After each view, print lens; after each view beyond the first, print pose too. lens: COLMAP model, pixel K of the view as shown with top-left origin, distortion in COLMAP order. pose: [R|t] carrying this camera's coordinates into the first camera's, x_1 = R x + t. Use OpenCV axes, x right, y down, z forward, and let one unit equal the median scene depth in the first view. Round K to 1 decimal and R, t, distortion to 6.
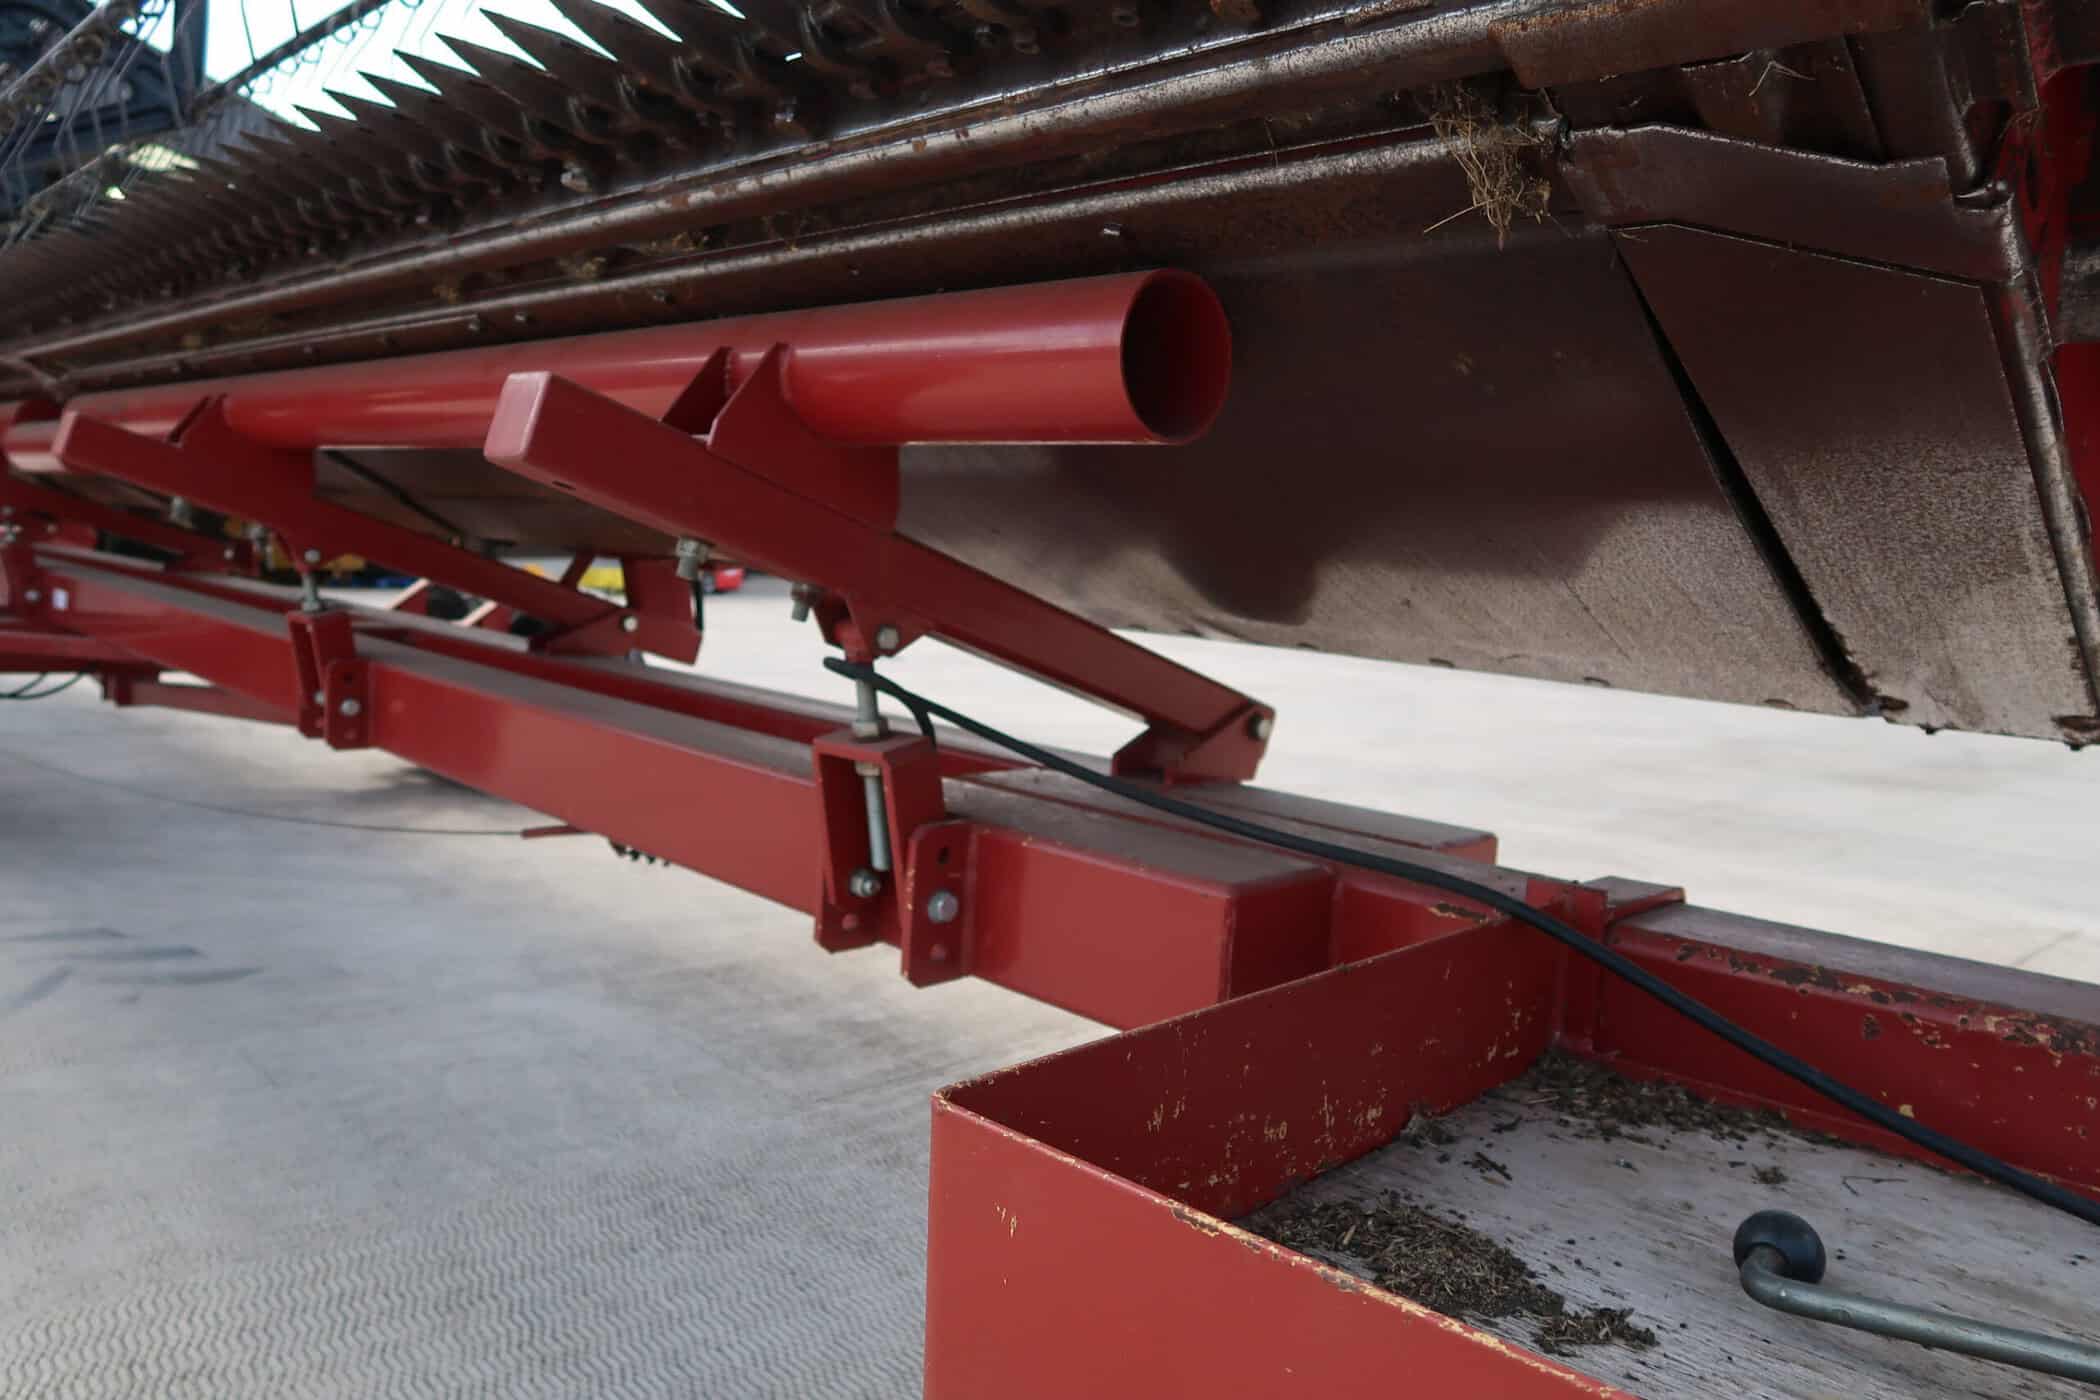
lens RADIAL K [[1460.7, 0, 1042.6], [0, 1460.7, 699.9], [0, 0, 1]] dist [-0.028372, 0.004731]
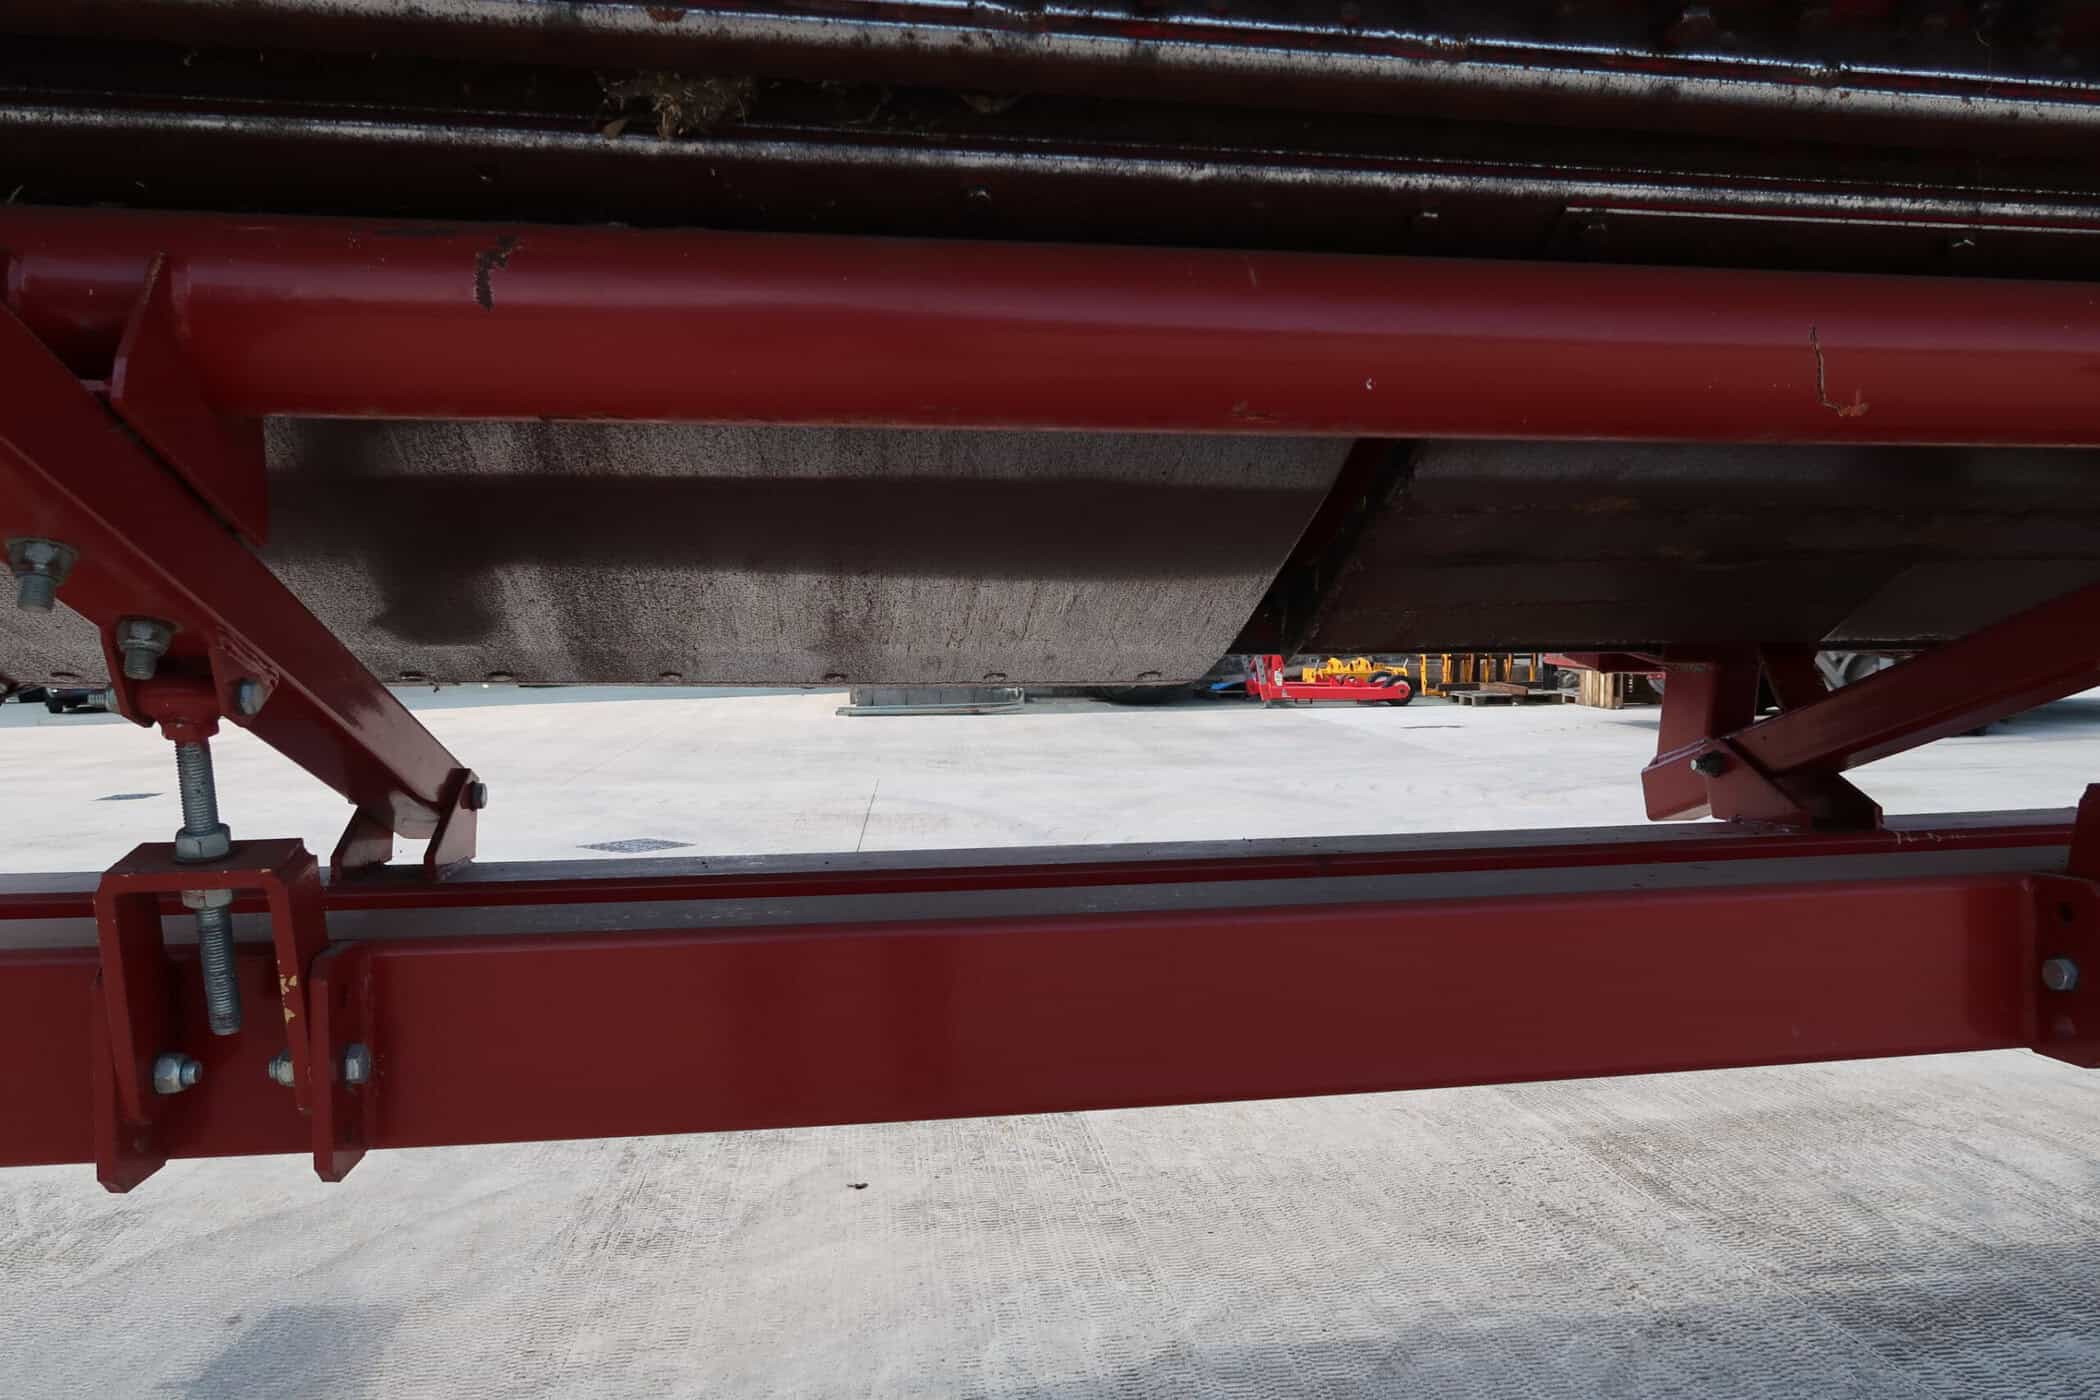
lens RADIAL K [[1460.7, 0, 1042.6], [0, 1460.7, 699.9], [0, 0, 1]] dist [-0.028372, 0.004731]
pose [[0.586386, -0.087311, 0.805312, -0.502928], [0.123538, 0.992183, 0.017617, -0.011169], [-0.800556, 0.089156, 0.592589, 0.335636]]
